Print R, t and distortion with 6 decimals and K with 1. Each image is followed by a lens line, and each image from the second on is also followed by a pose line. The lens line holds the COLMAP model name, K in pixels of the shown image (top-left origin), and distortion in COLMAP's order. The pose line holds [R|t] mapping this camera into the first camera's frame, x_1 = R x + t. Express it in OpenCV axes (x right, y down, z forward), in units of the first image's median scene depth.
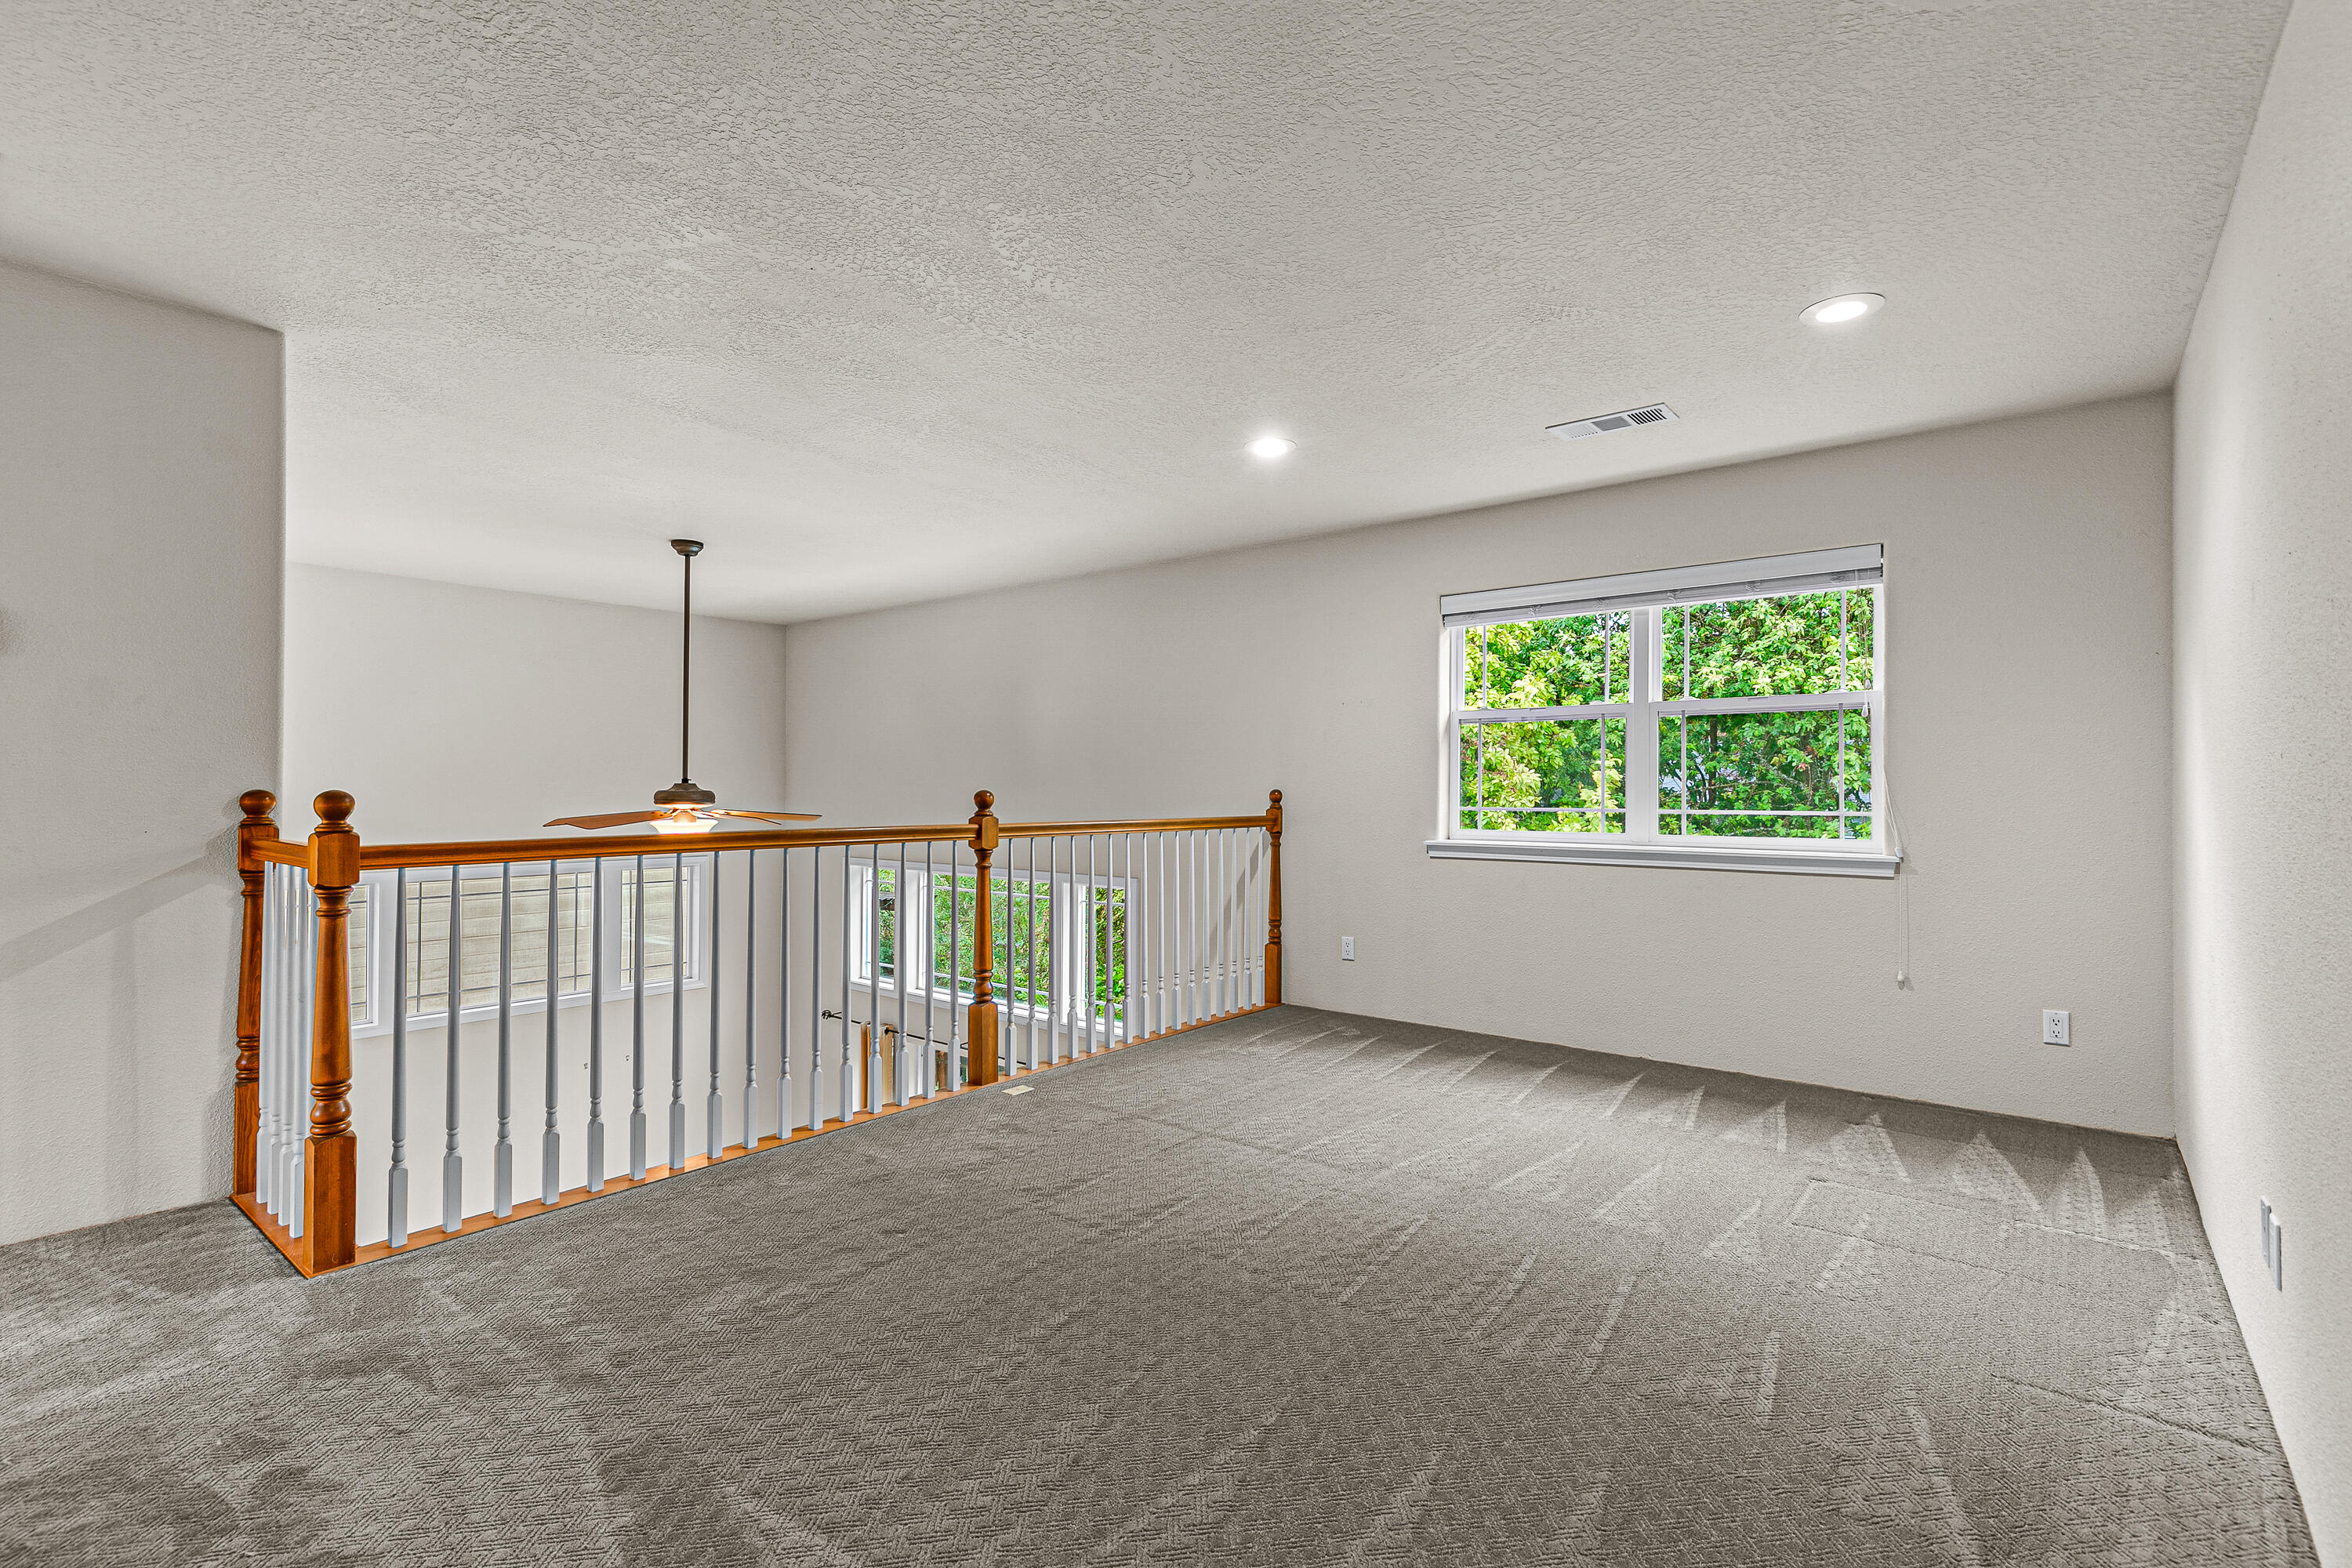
lens RADIAL K [[1070.5, 0, 1167.4], [0, 1070.5, 789.8], [0, 0, 1]] dist [0.005936, 0.000676]
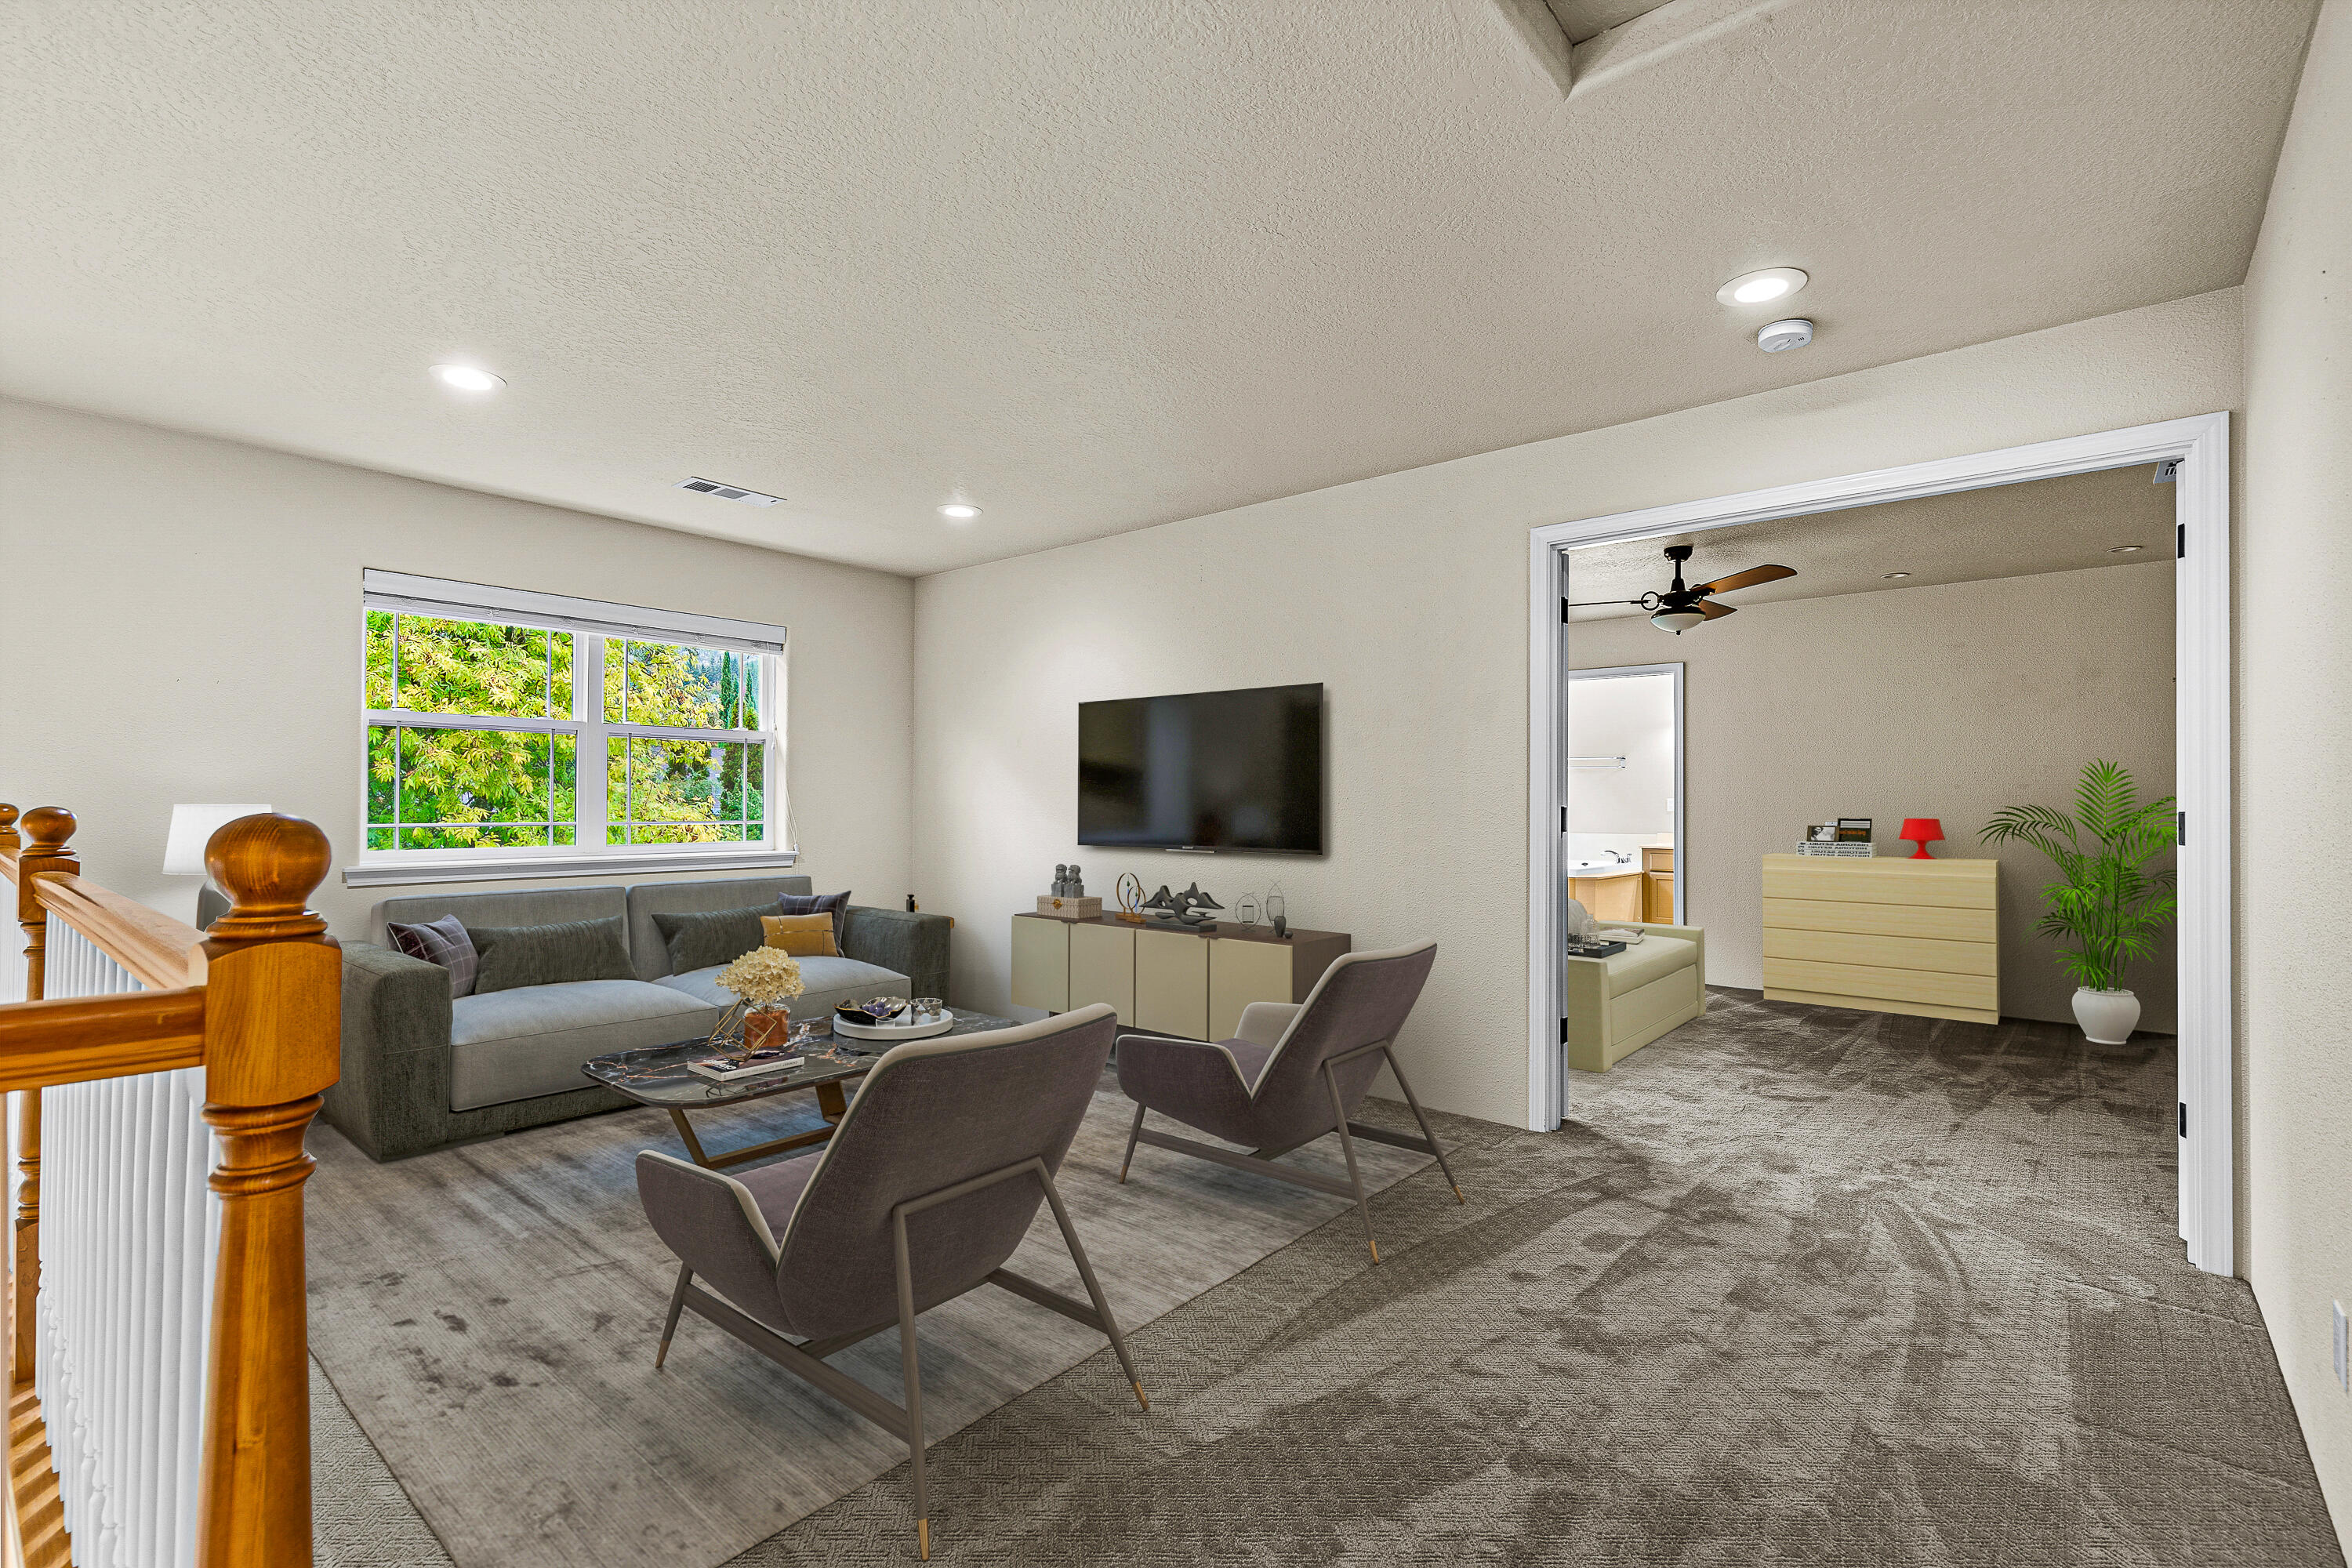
lens RADIAL K [[1070.5, 0, 1166.1], [0, 1070.5, 784.8], [0, 0, 1]] dist [0.005936, 0.000676]
pose [[0.030380, 0.017689, 0.999382, -0.657426], [-0.002032, 0.999842, -0.017635, -0.001531], [-0.999536, -0.001495, 0.030412, 0.428474]]
